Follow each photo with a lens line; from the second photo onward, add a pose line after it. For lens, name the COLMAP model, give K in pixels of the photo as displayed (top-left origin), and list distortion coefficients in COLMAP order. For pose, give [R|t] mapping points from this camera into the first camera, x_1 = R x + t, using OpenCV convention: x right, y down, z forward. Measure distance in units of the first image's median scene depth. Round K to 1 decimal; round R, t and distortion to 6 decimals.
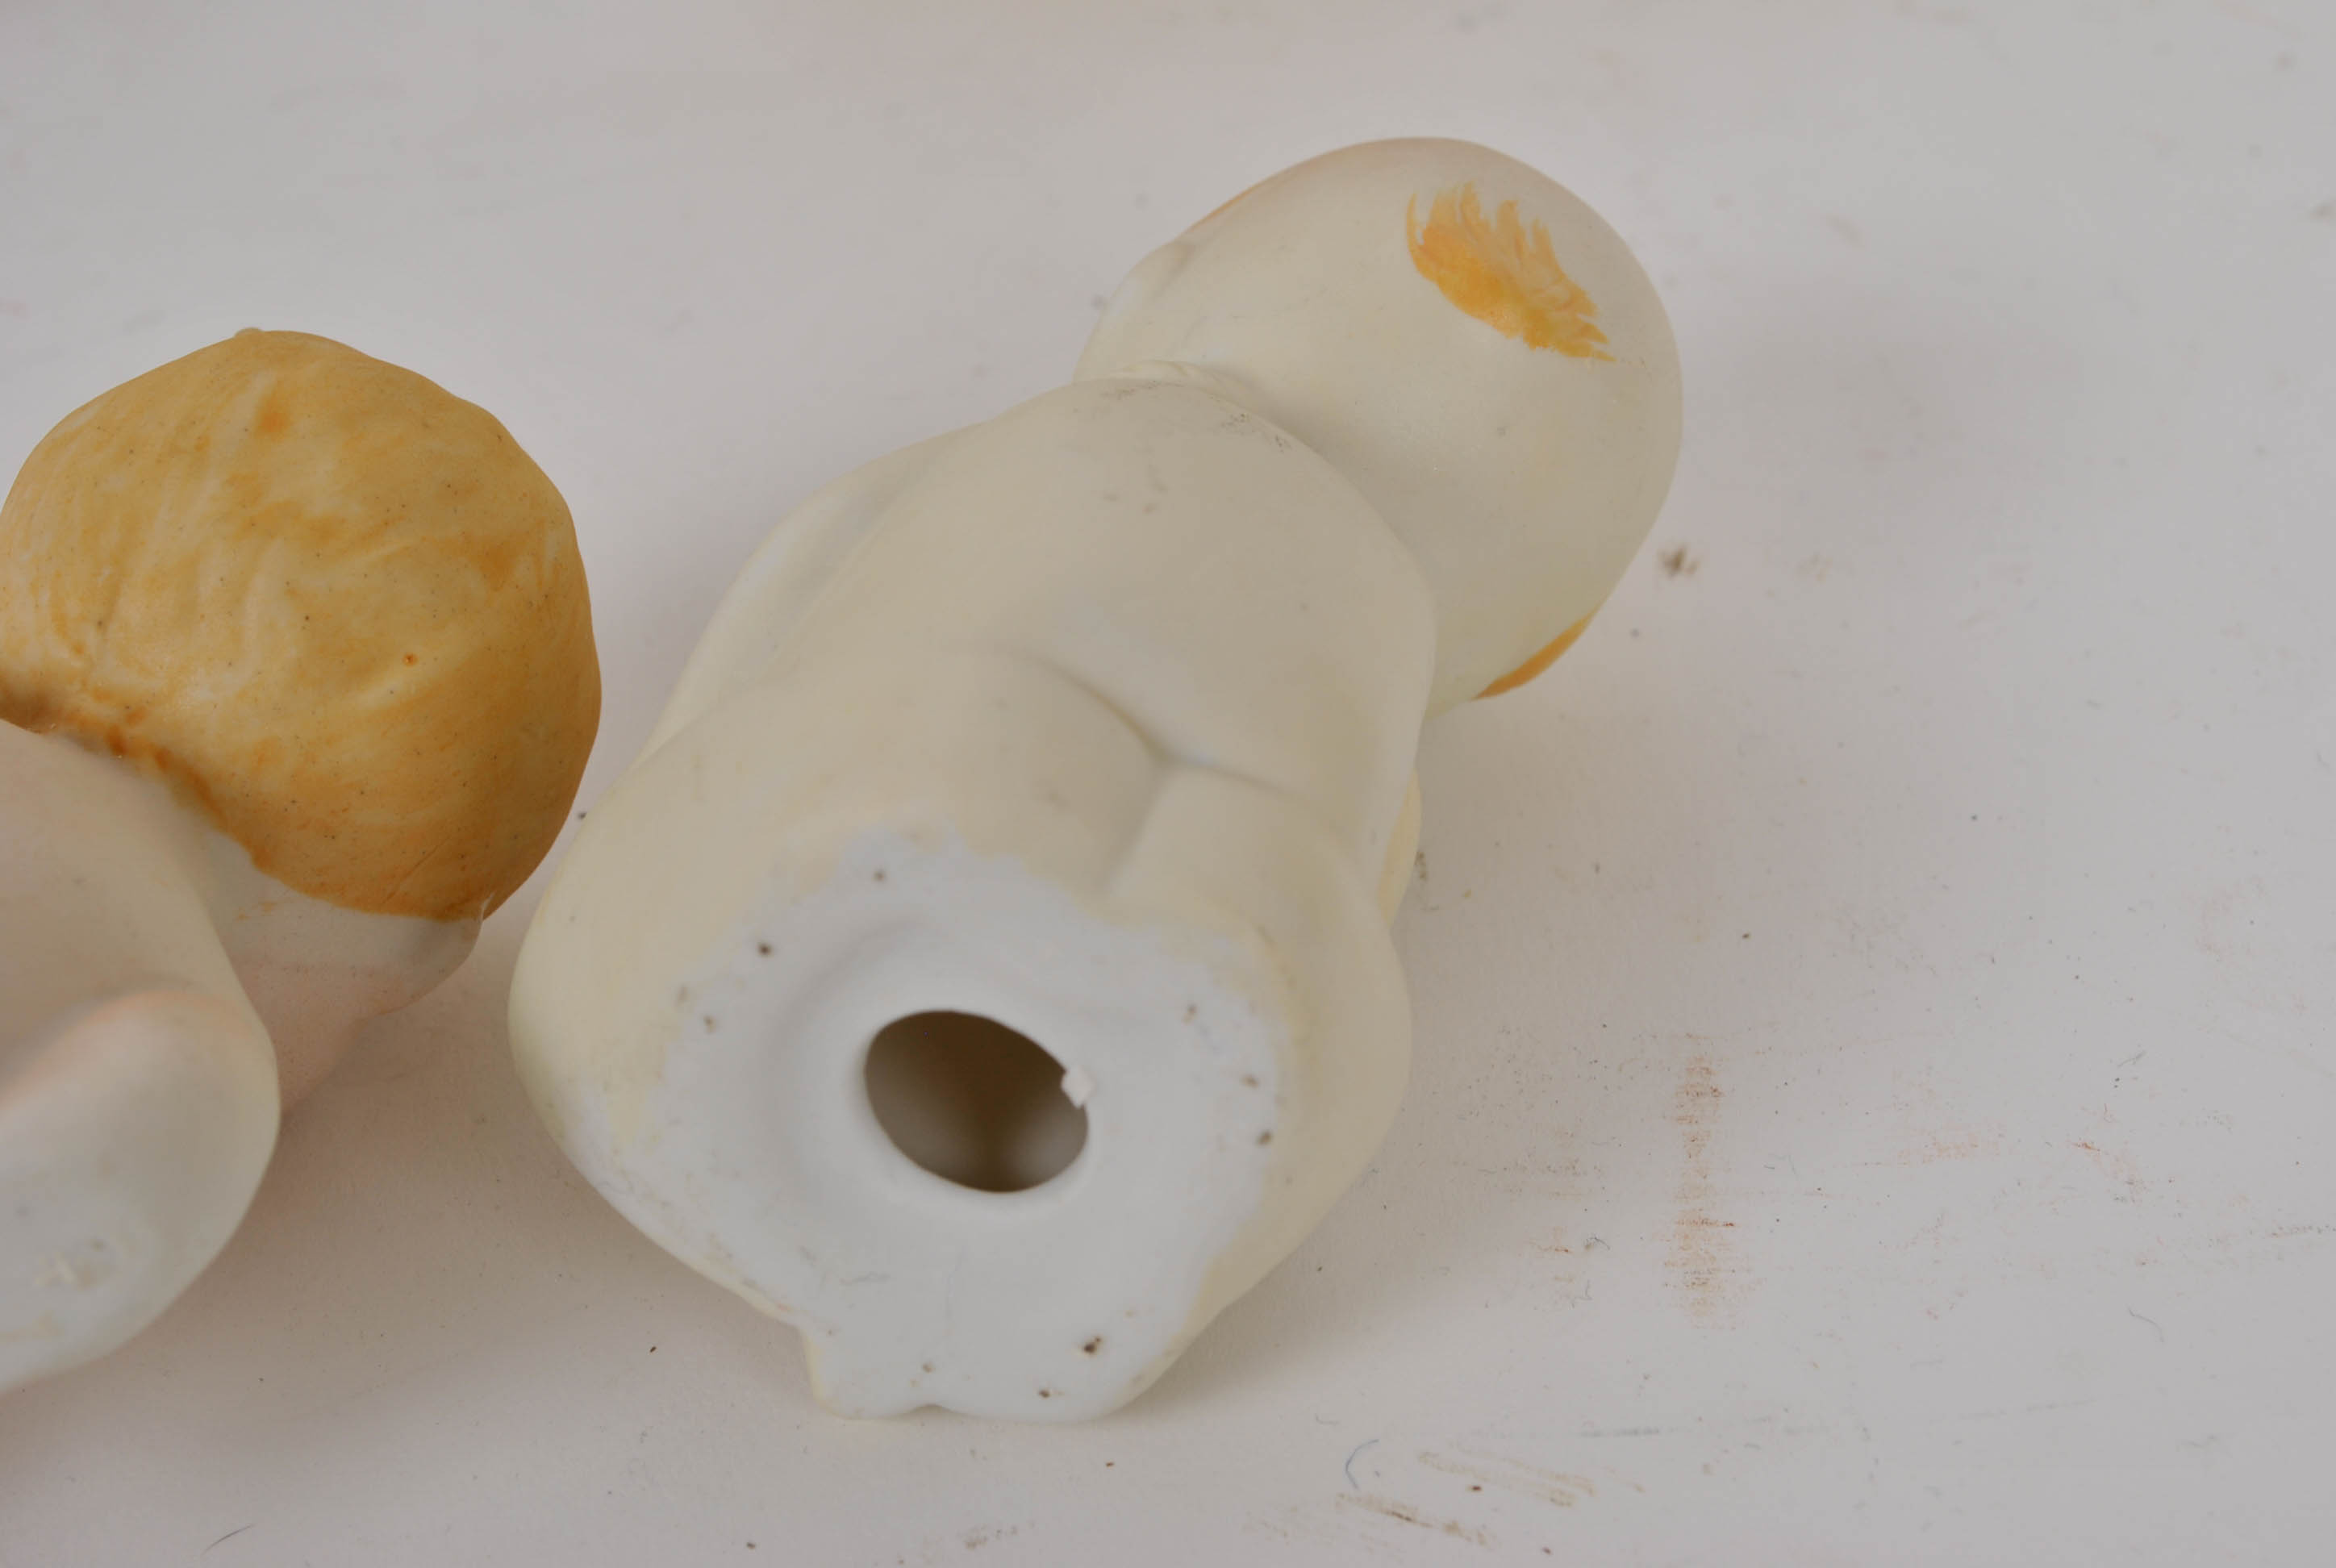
lens RADIAL K [[4153.5, 0, 1168.0], [0, 4153.5, 784.0], [0, 0, 1]] dist [0.020054, -0.067875]
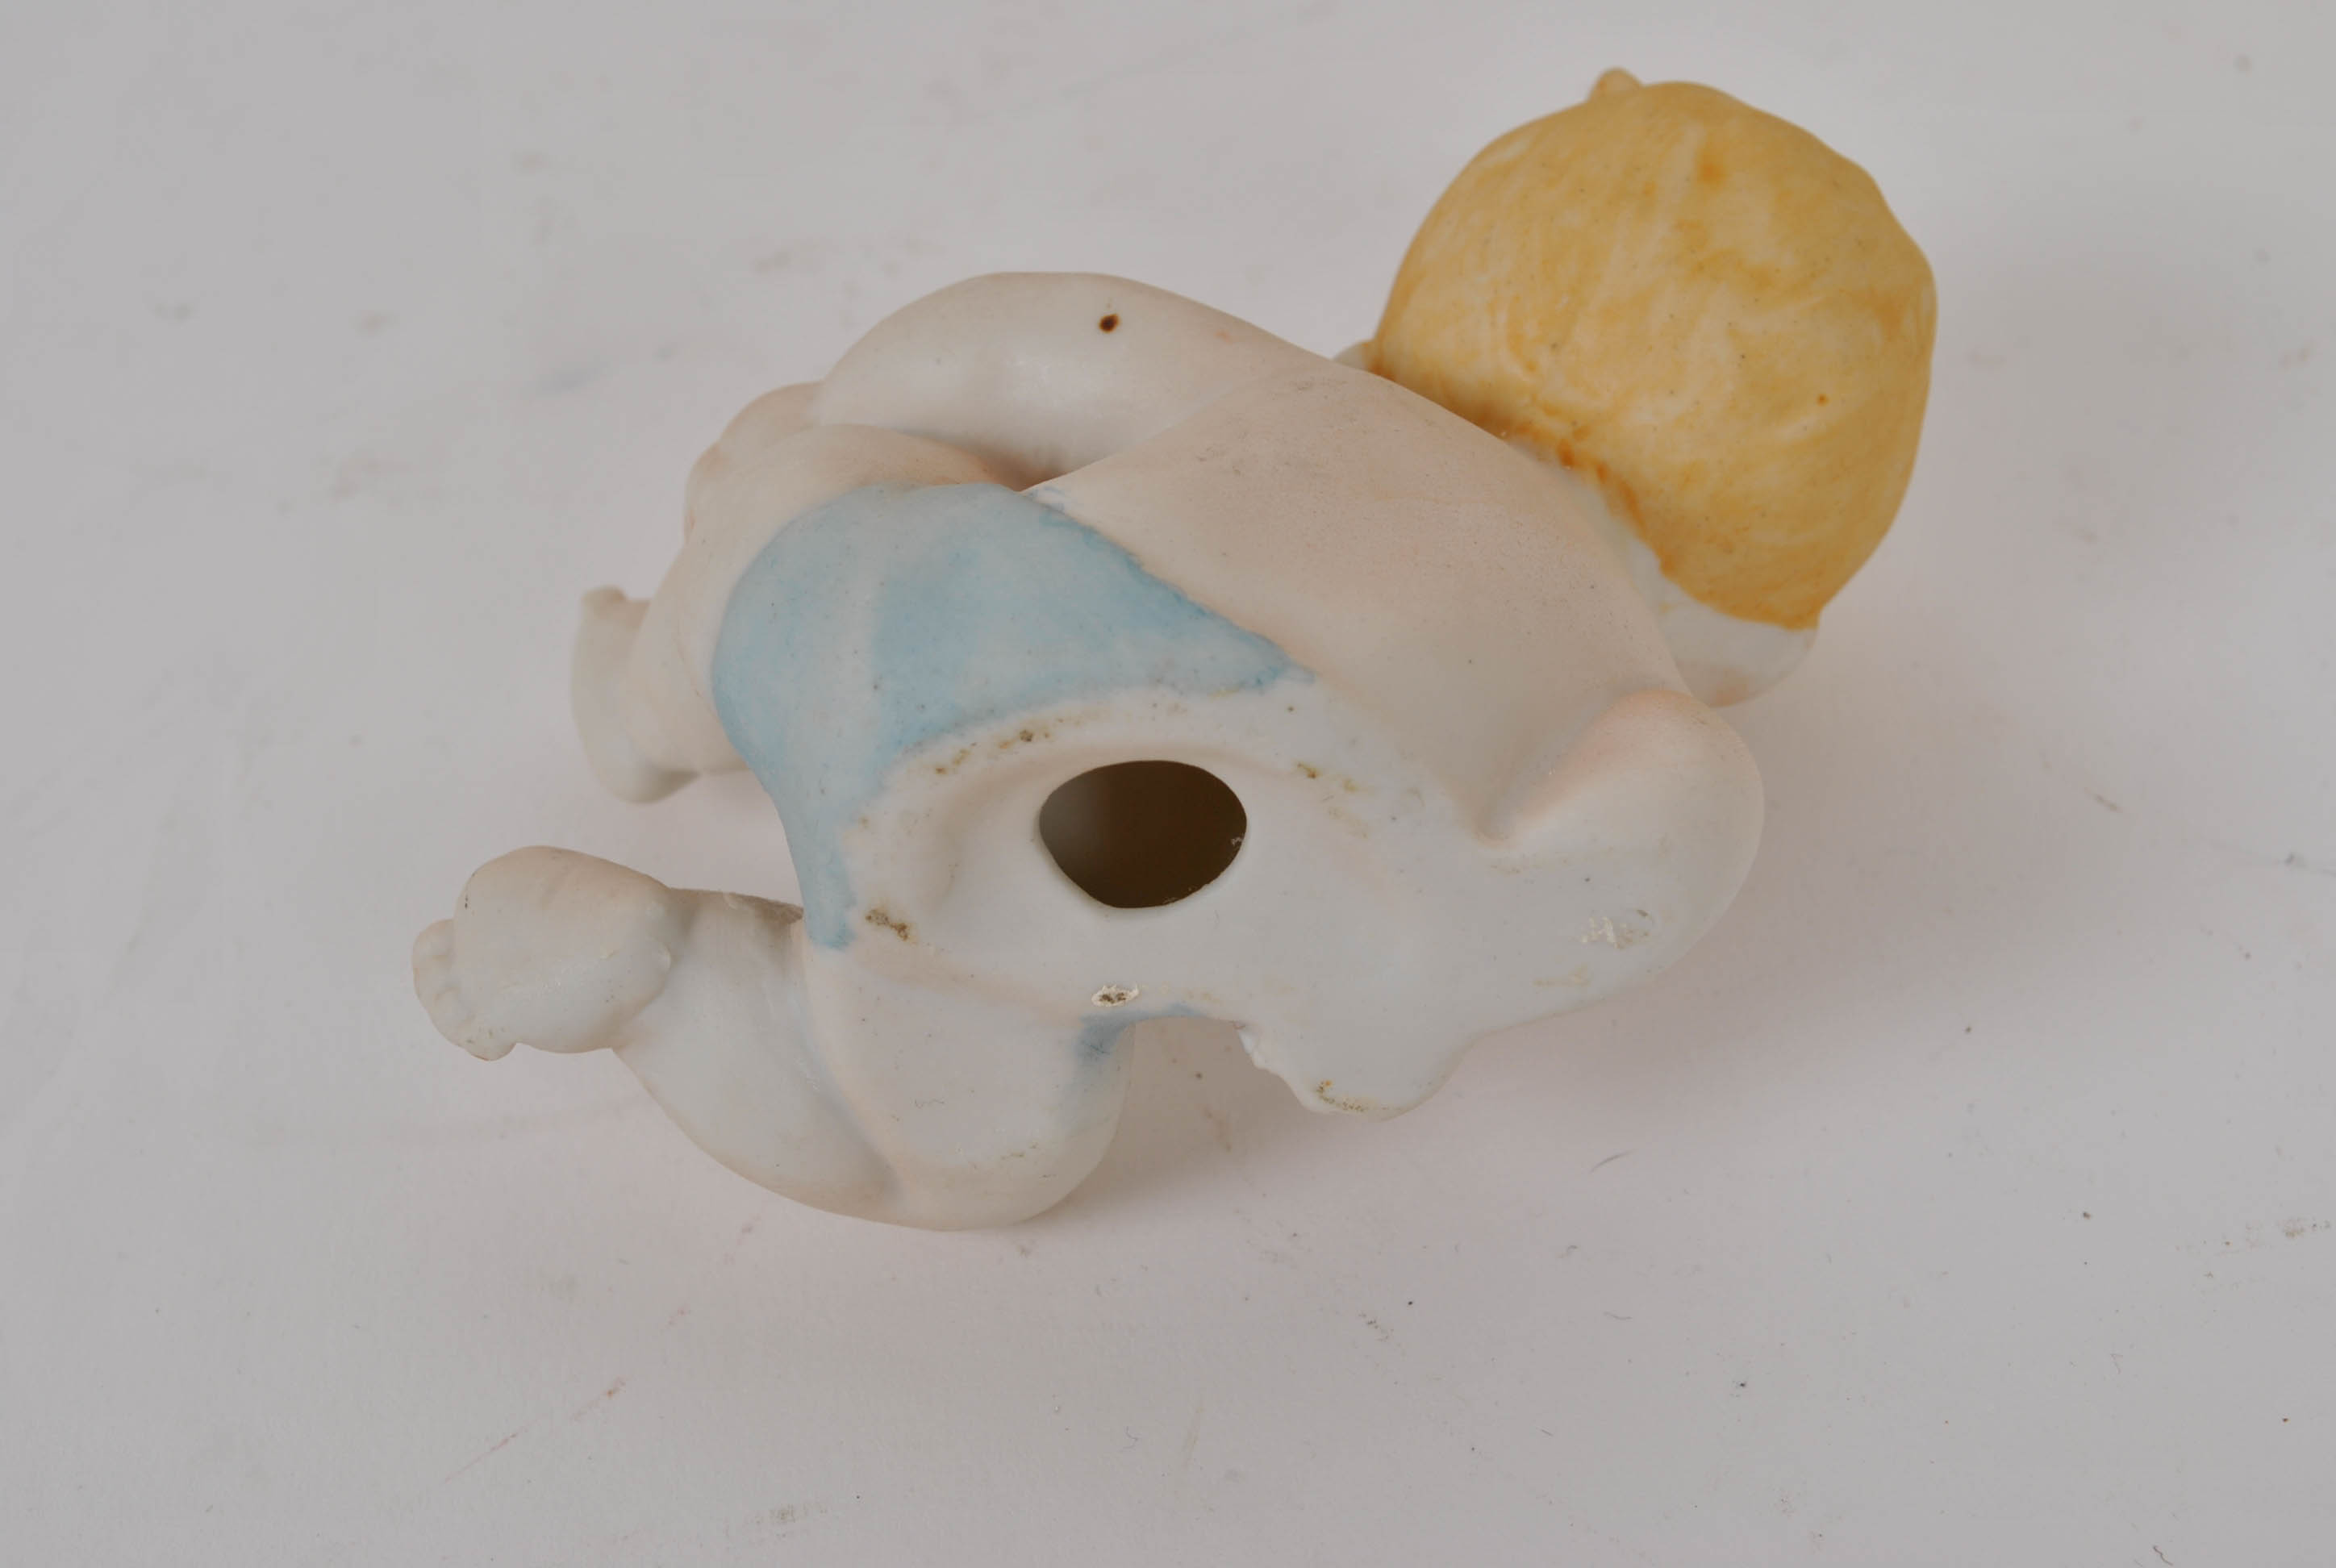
lens RADIAL K [[4153.5, 0, 1168.0], [0, 4153.5, 784.0], [0, 0, 1]] dist [0.020054, -0.067875]
pose [[0.992914, 0.090359, -0.077184, -0.262634], [-0.082447, 0.991548, 0.100176, -0.025082], [0.085583, -0.093103, 0.991971, -0.129647]]
